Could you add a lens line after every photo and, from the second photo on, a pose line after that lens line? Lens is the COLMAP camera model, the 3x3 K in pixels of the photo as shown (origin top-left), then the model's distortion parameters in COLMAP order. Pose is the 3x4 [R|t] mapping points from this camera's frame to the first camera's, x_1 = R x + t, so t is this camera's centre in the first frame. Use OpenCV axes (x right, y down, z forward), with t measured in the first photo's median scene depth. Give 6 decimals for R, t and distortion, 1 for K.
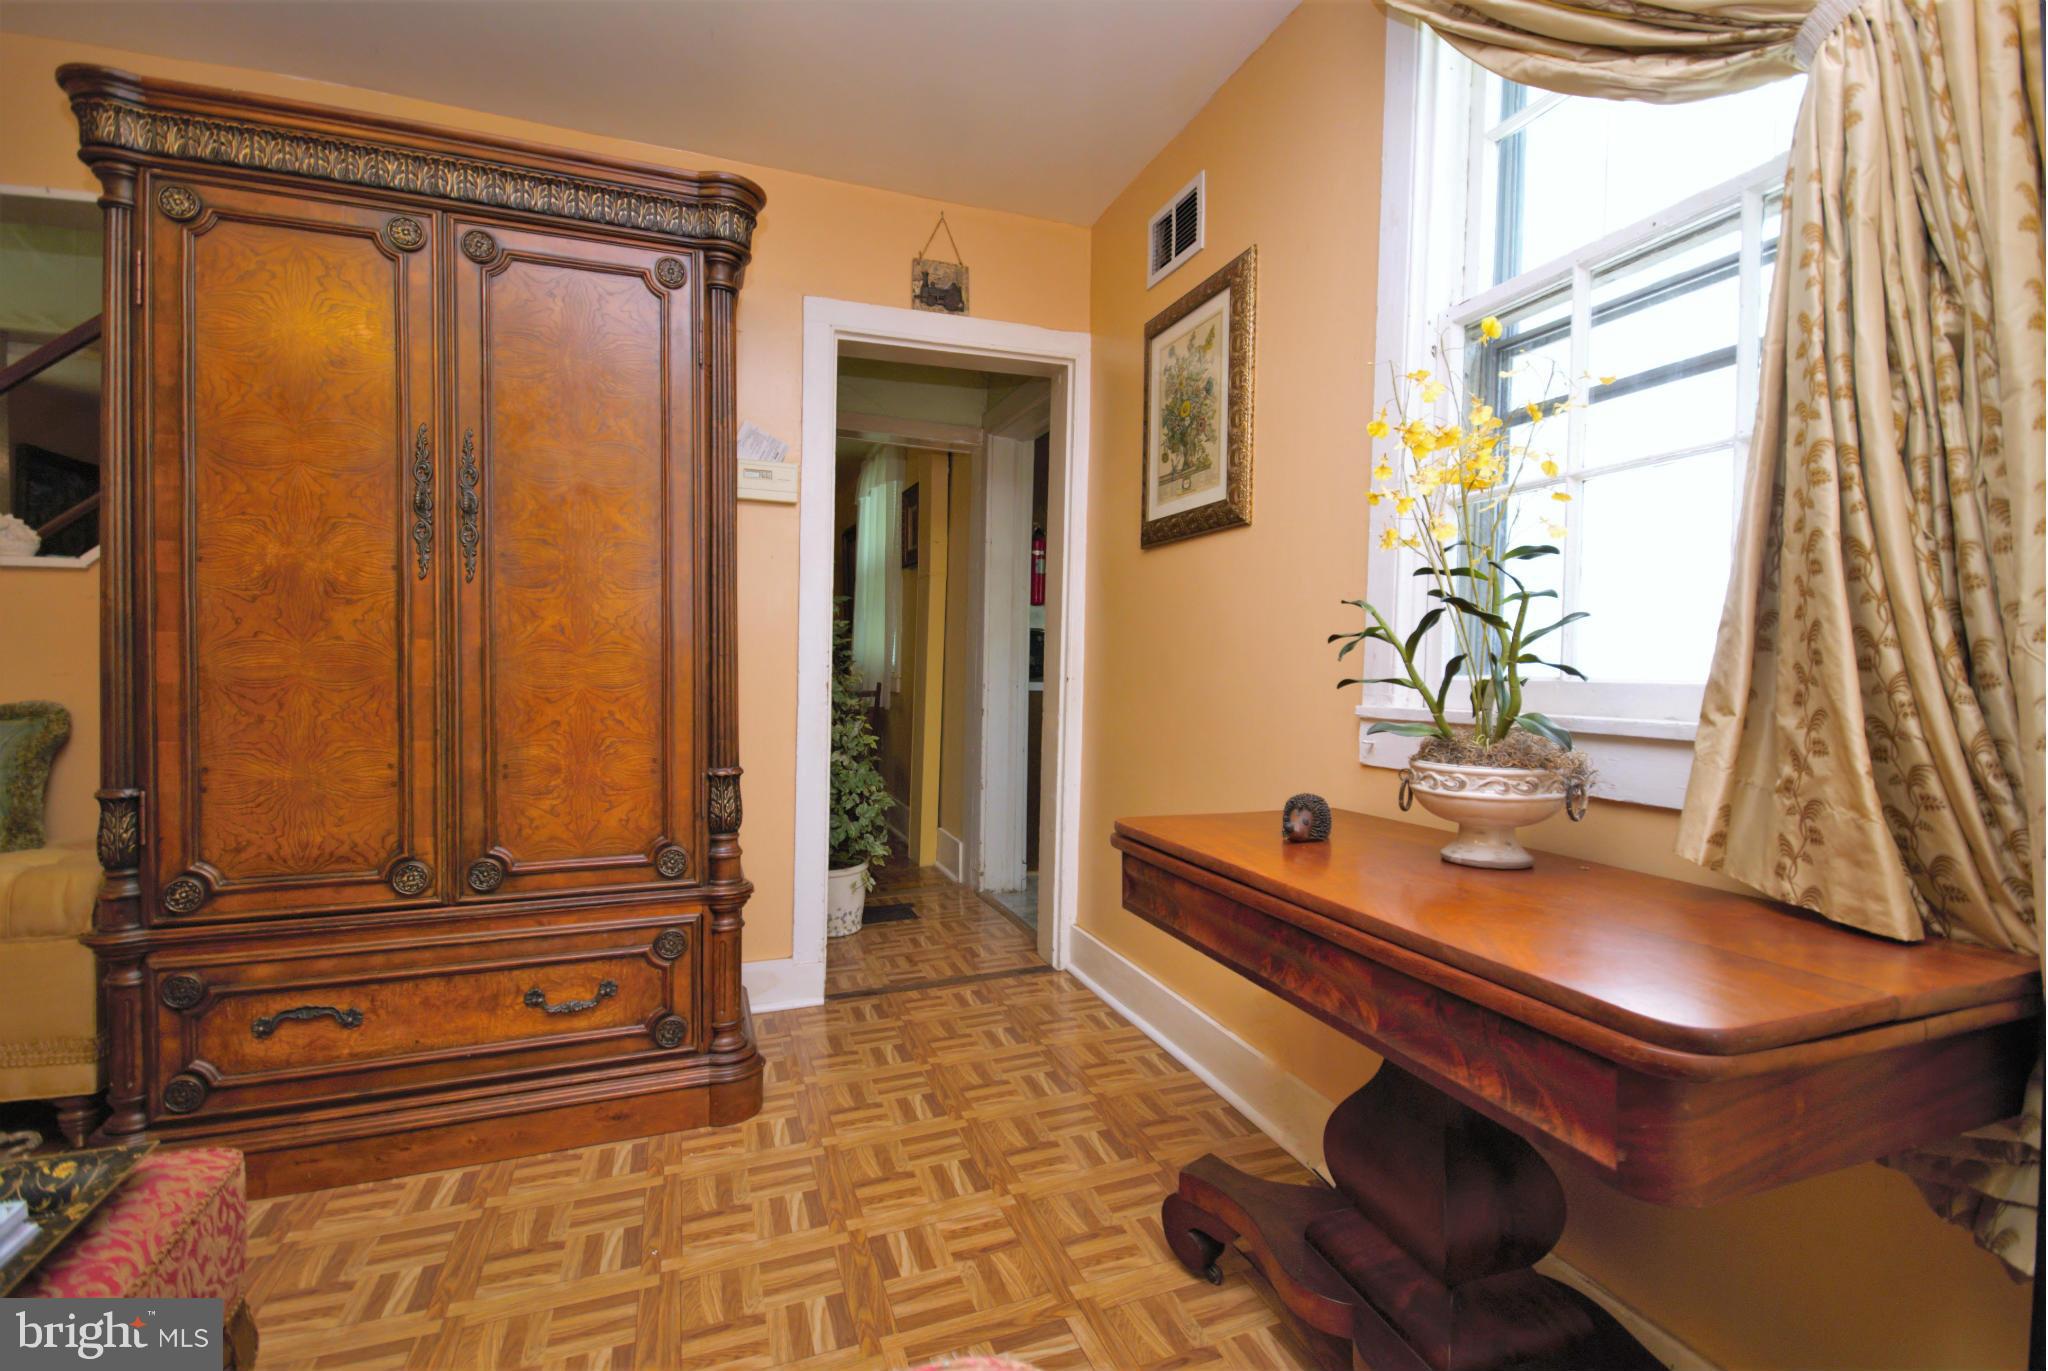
lens RADIAL K [[906.3, 0, 1022.5], [0, 906.3, 676.1], [0, 0, 1]] dist [0.014625, -0.015085]
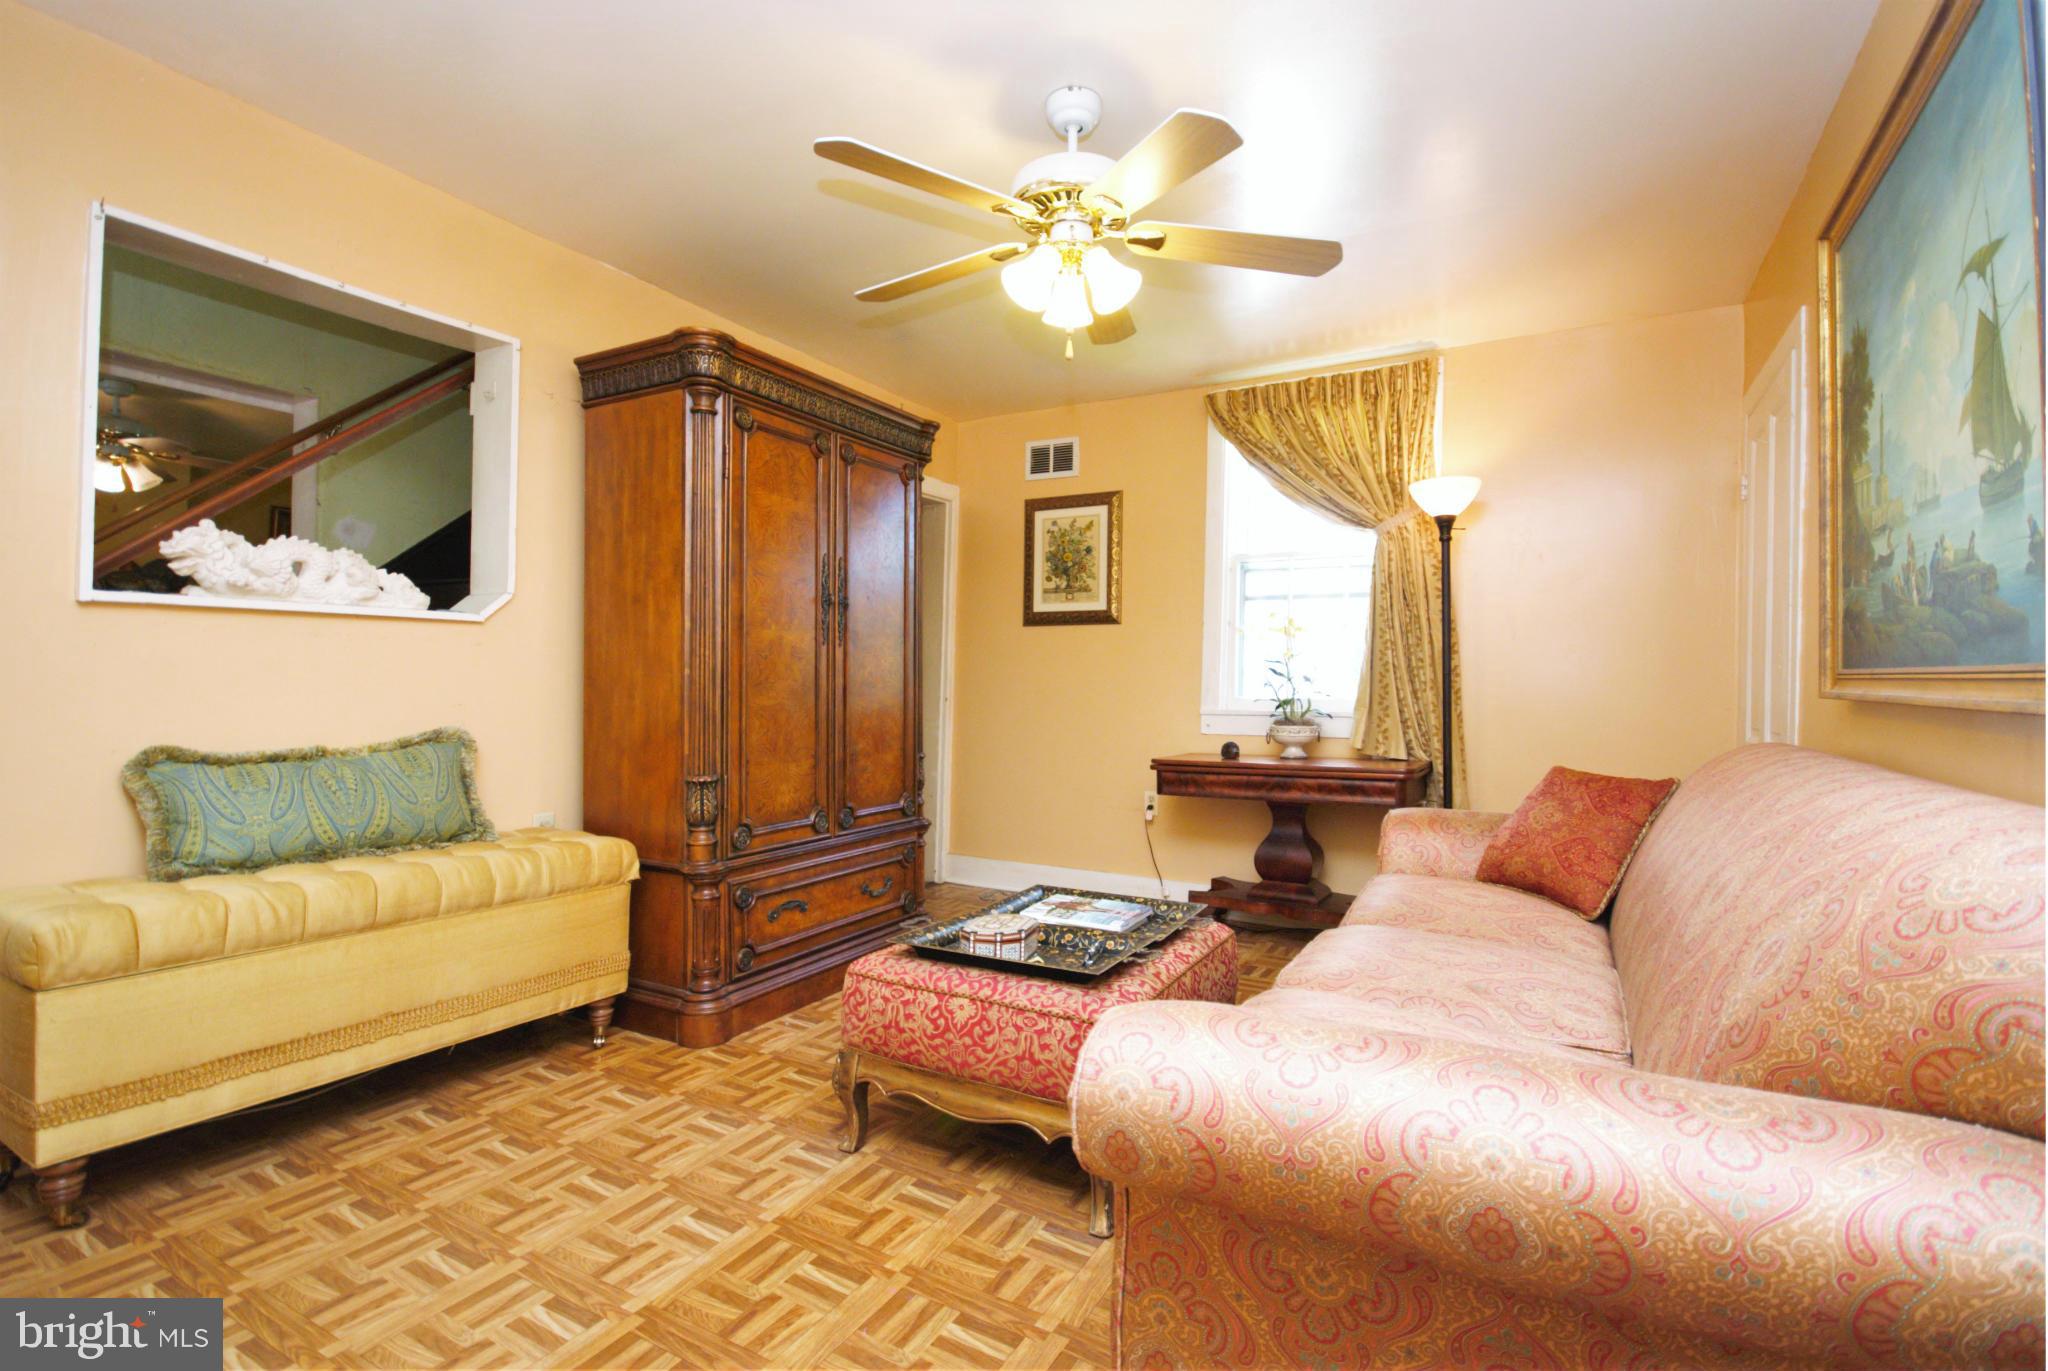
lens RADIAL K [[944.2, 0, 1039.1], [0, 944.2, 684.0], [0, 0, 1]] dist [0.016034, -0.016682]
pose [[0.769102, 0.000837, 0.639126, -1.187601], [0.007401, 0.999920, -0.010216, -0.011922], [-0.639083, 0.012588, 0.769034, -0.491595]]
